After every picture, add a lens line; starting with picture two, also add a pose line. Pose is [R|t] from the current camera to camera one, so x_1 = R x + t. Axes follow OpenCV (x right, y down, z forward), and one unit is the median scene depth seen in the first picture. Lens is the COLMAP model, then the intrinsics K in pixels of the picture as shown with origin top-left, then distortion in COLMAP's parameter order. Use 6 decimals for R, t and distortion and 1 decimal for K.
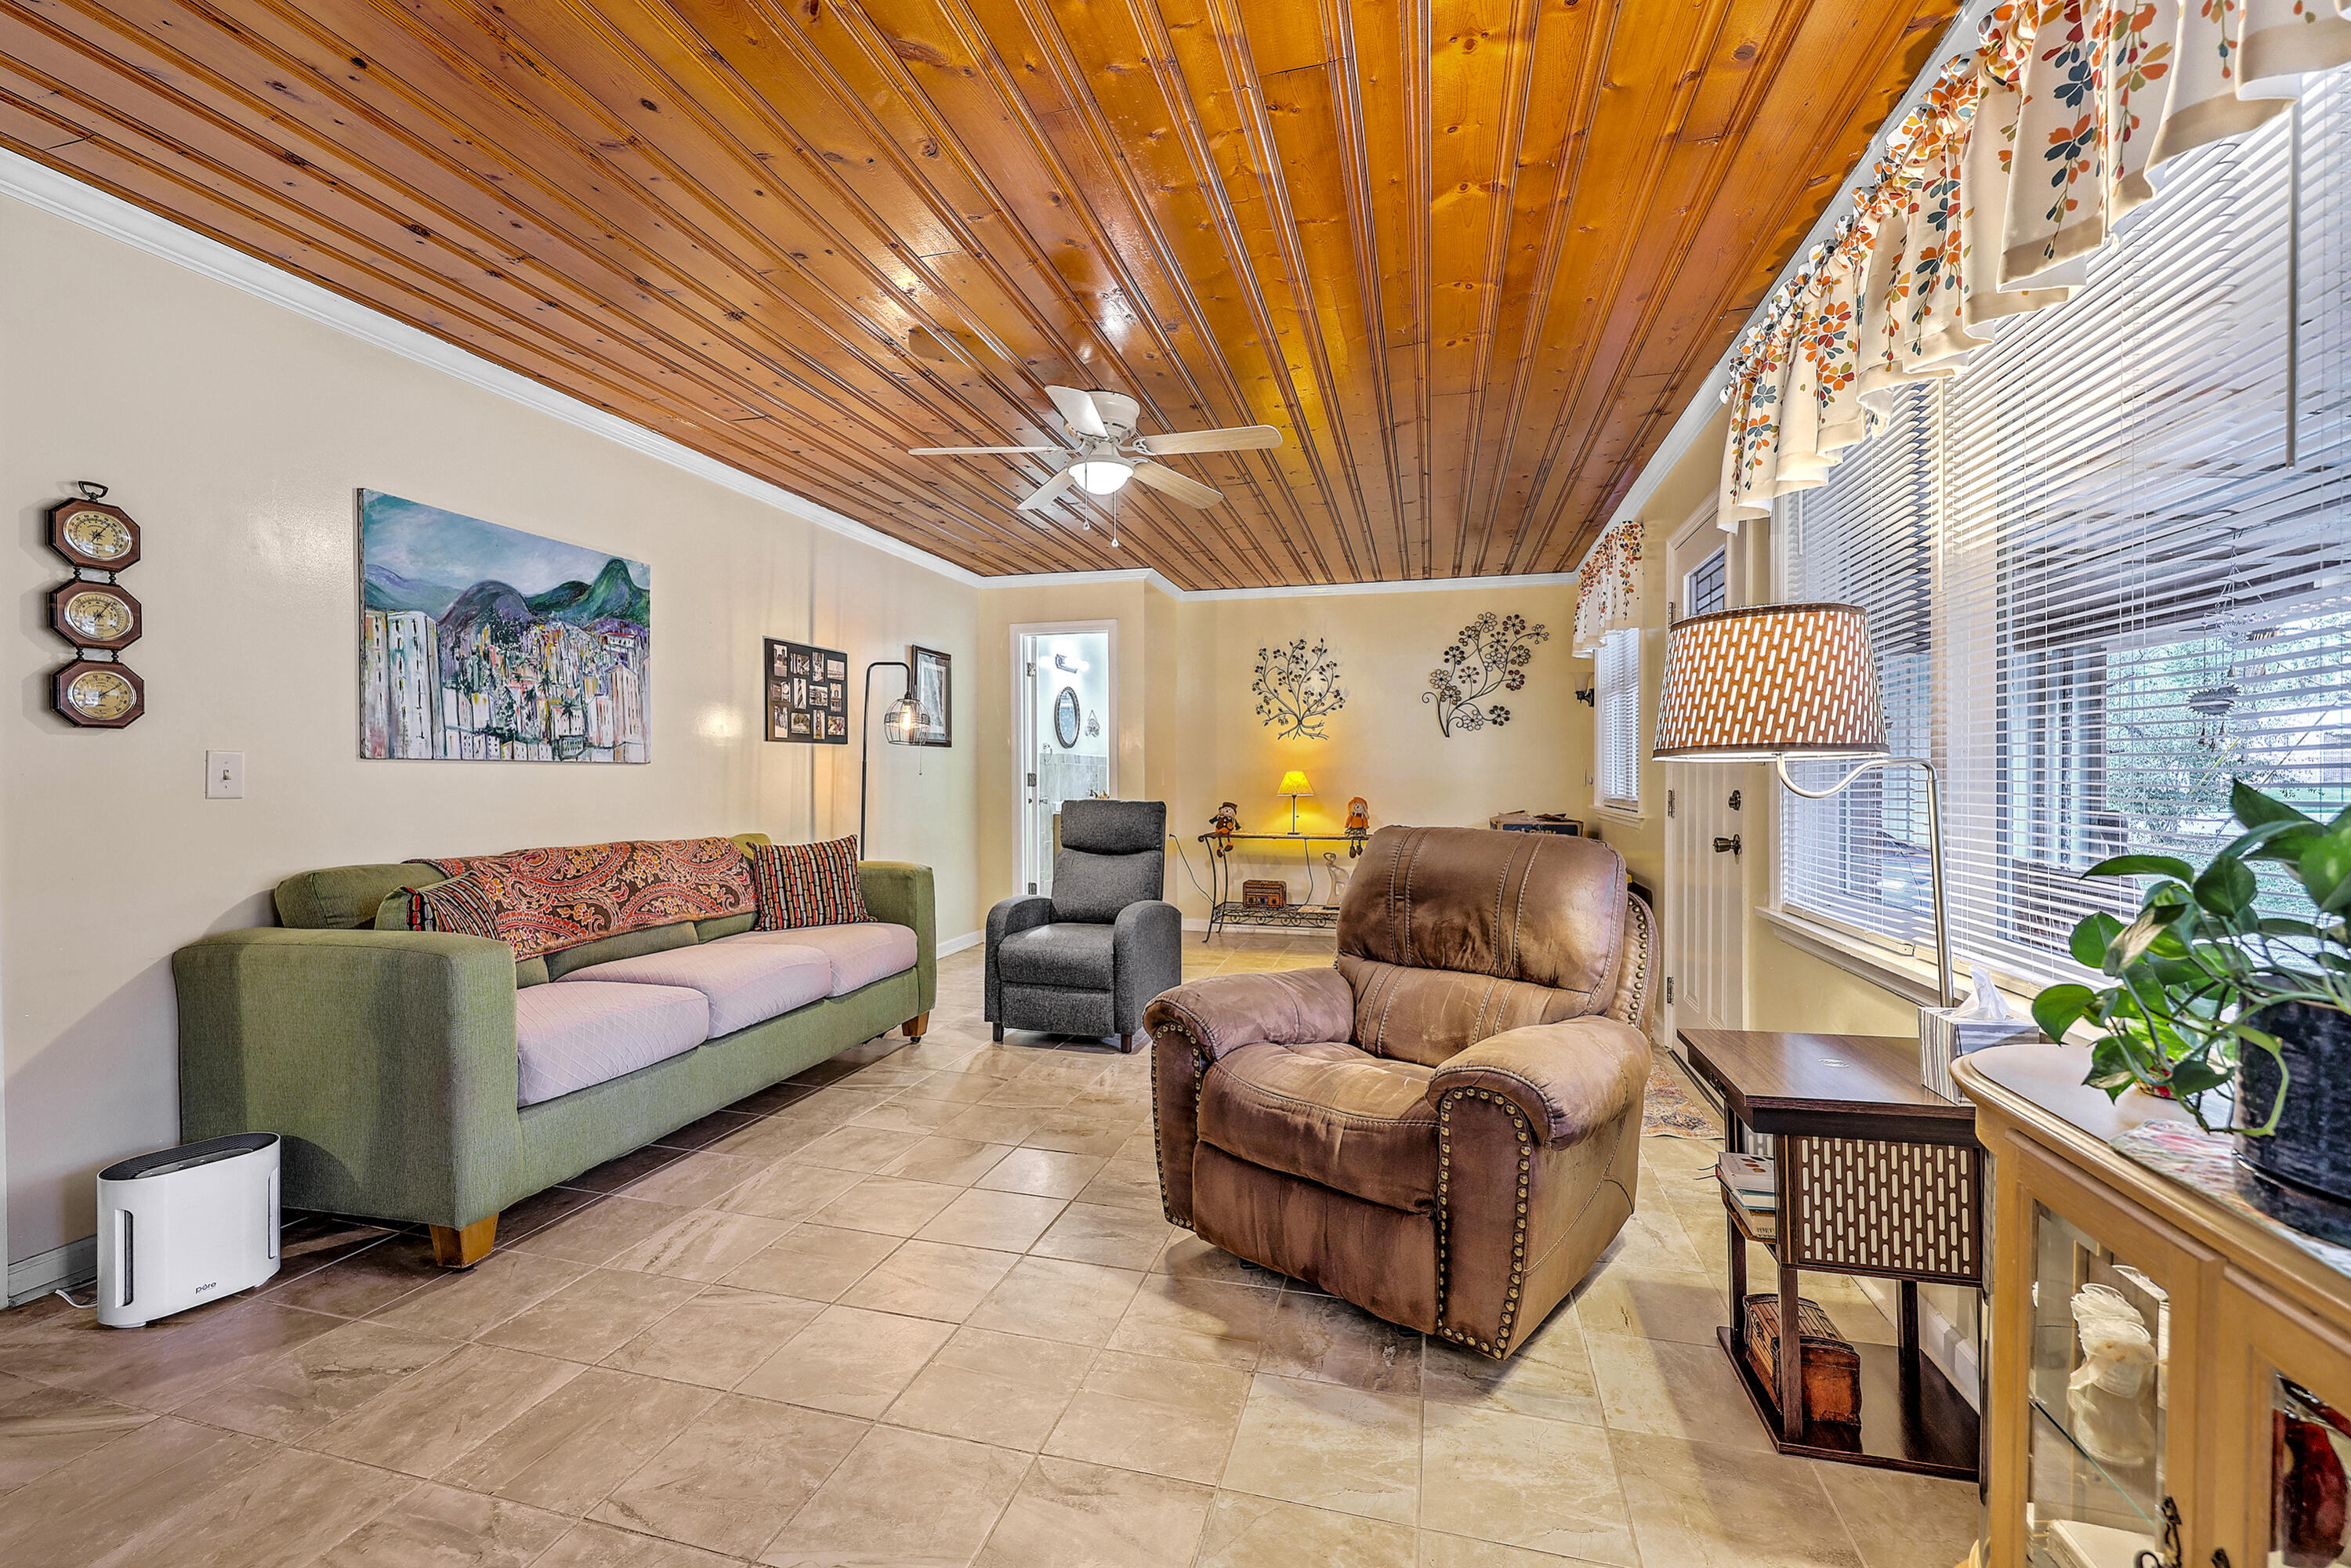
lens RADIAL K [[958.2, 0, 1174.7], [0, 958.2, 780.0], [0, 0, 1]] dist [-0.001227, -0.000471]
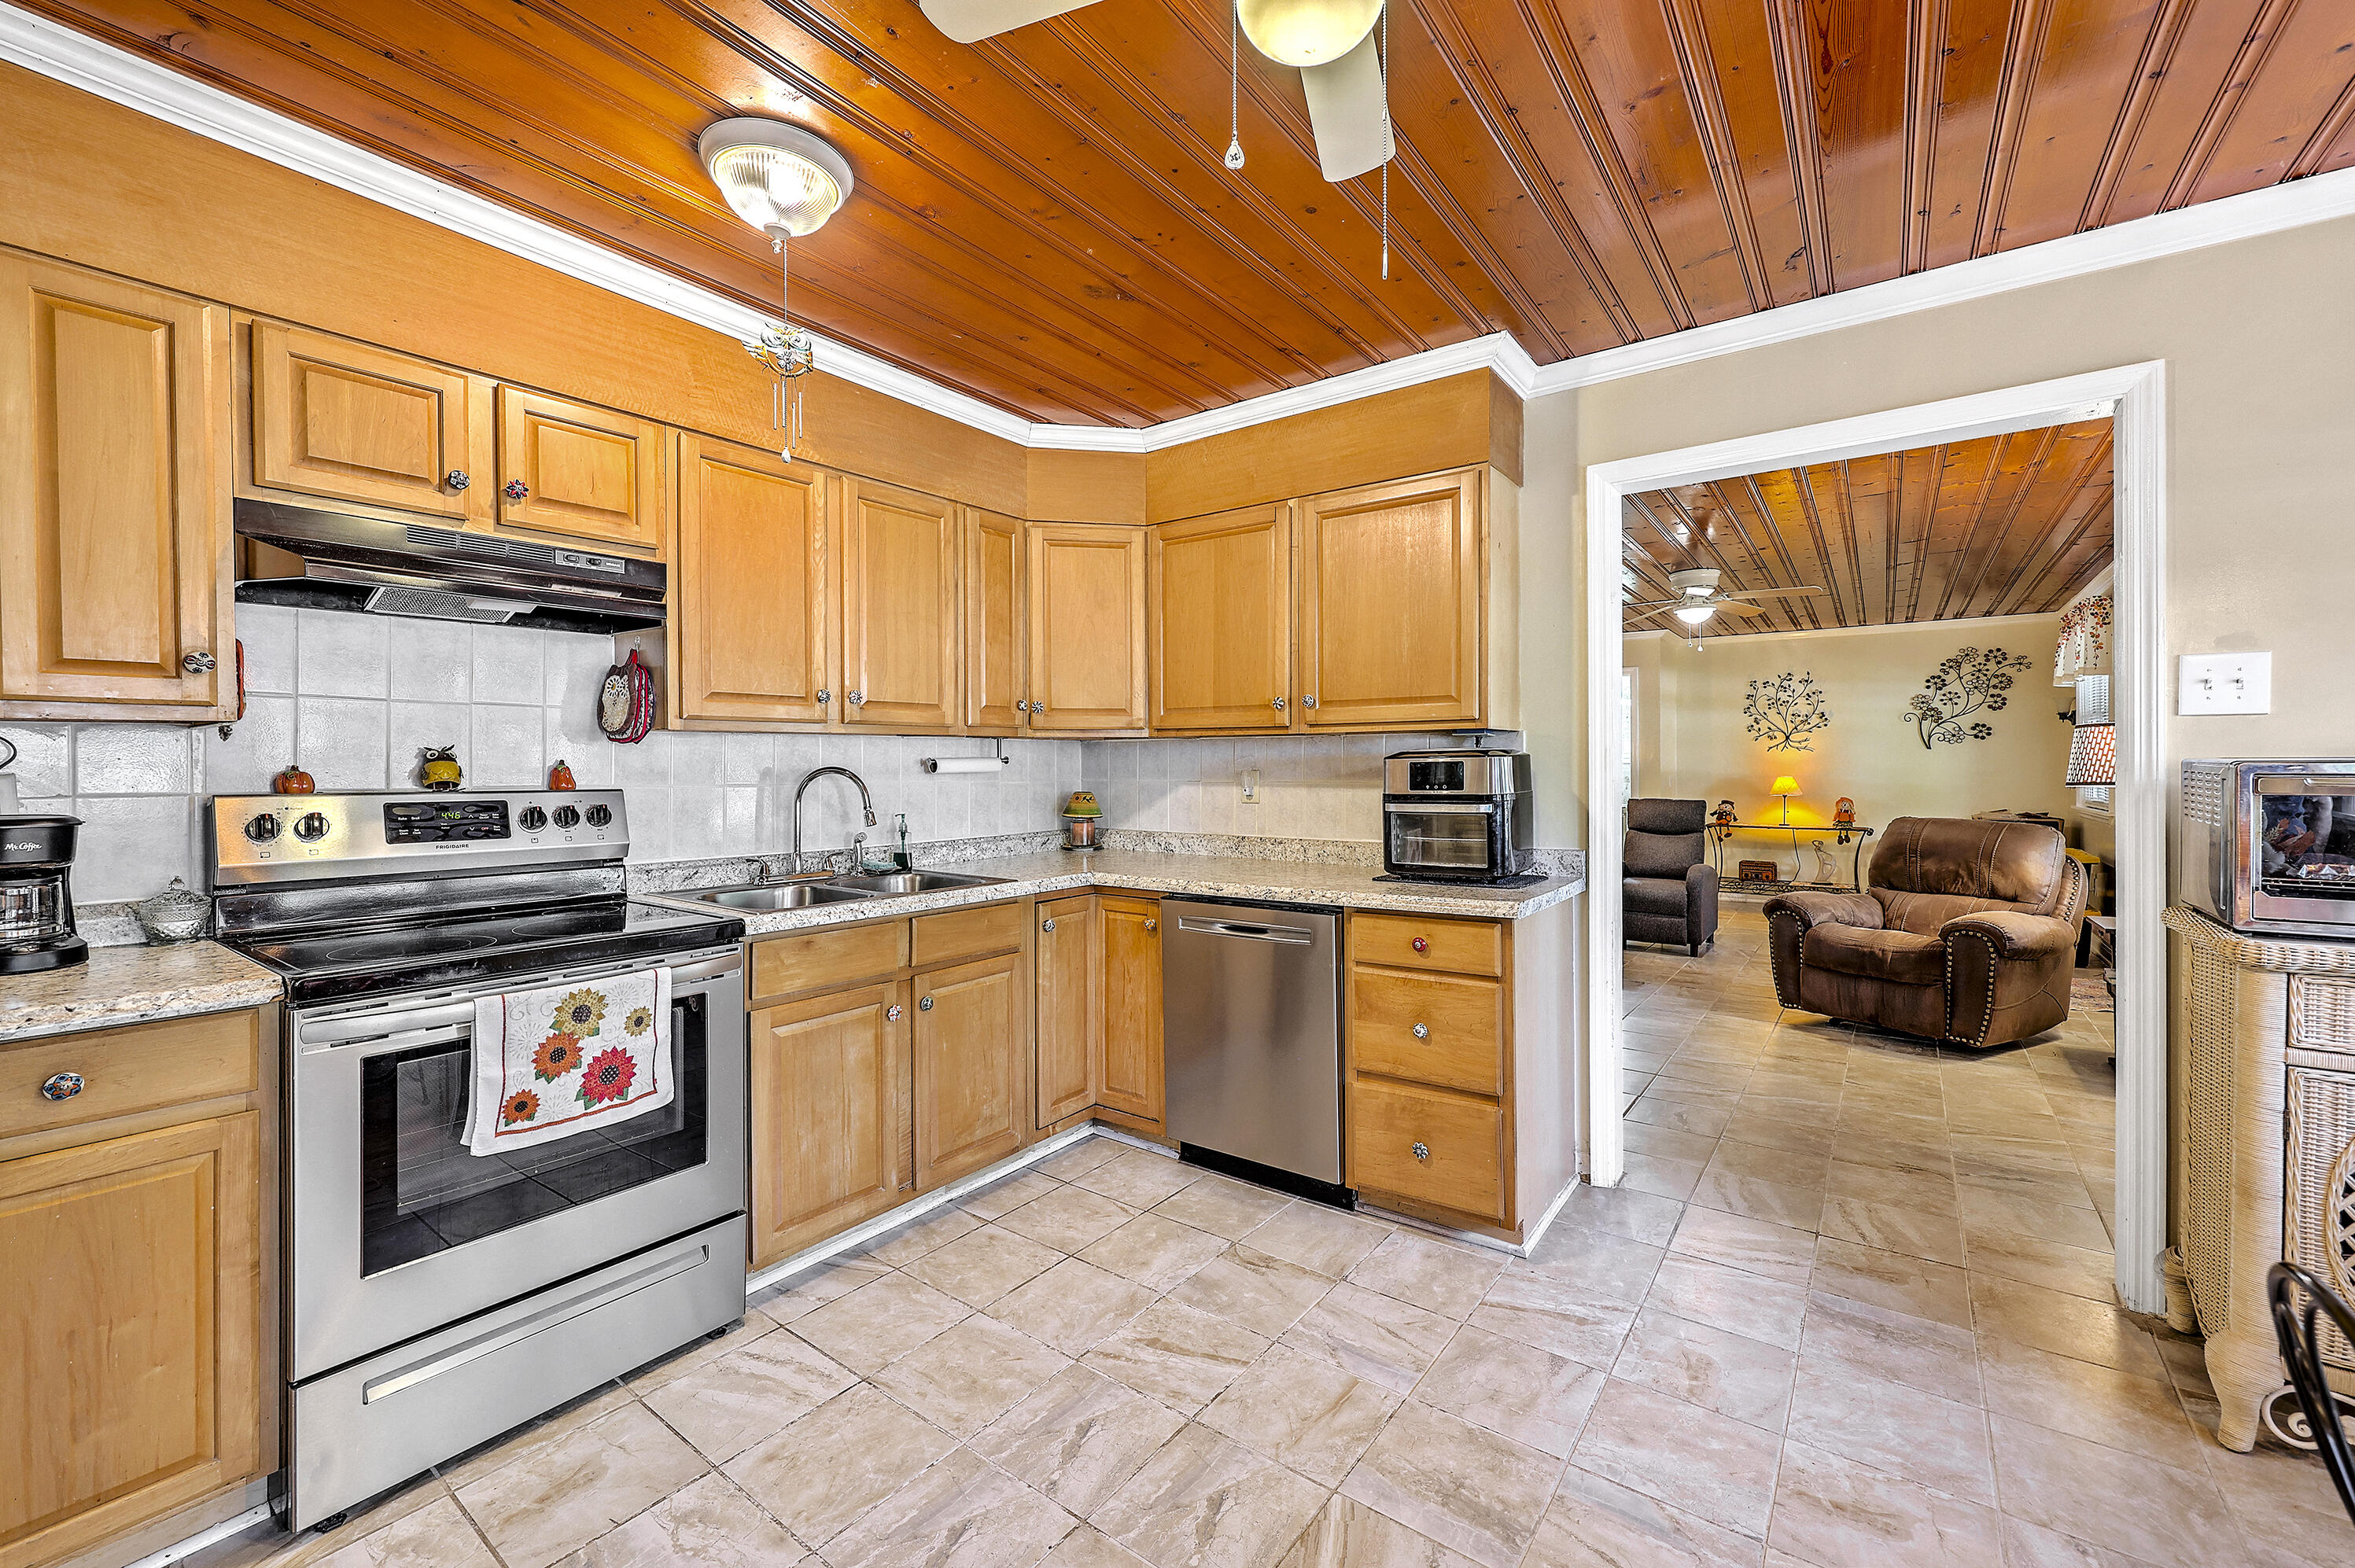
lens RADIAL K [[959.7, 0, 1177.2], [0, 959.7, 770.9], [0, 0, 1]] dist [-0.001227, -0.000471]
pose [[0.931486, -0.000180, -0.363777, -0.173728], [-0.000424, 0.999999, -0.001581, -0.015095], [0.363777, 0.001627, 0.931485, -0.519541]]
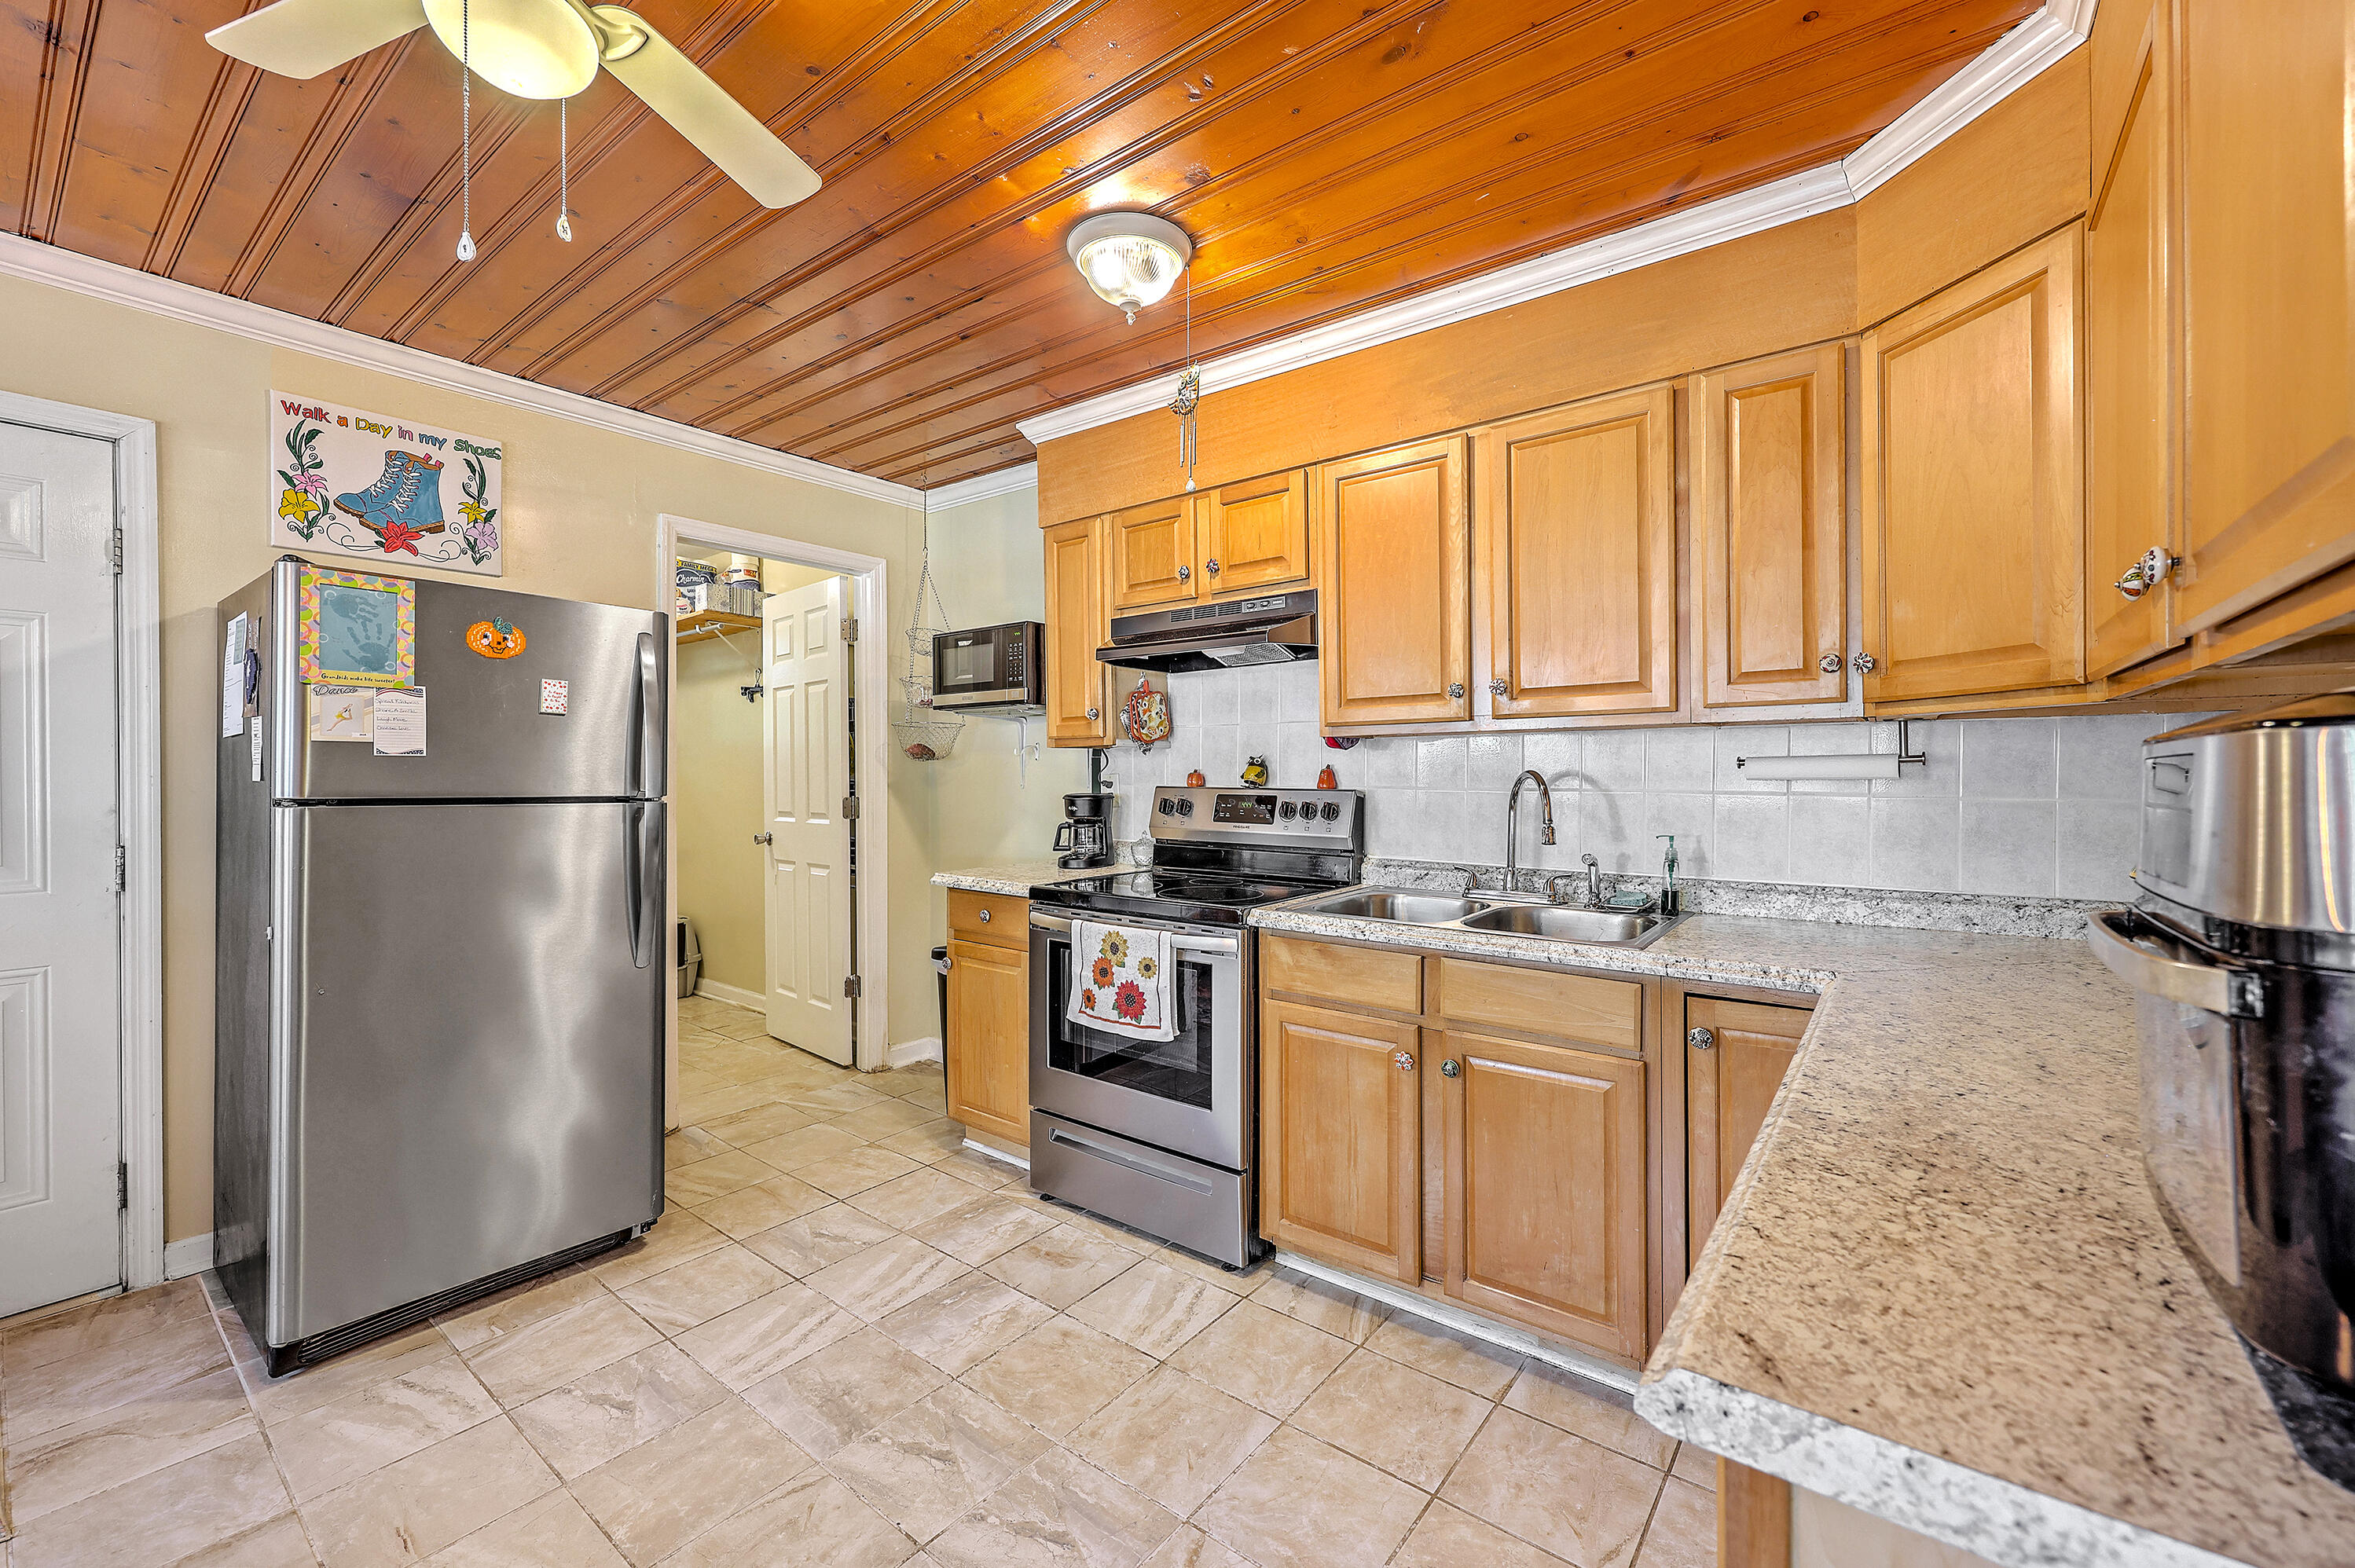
lens RADIAL K [[959.7, 0, 1215.4], [0, 959.7, 781.5], [0, 0, 1]] dist [-0.001227, -0.000471]
pose [[-0.378662, 0.009846, -0.925483, 0.300909], [-0.005500, 0.999902, 0.012888, -0.029405], [0.925519, 0.009970, -0.378571, 1.733572]]
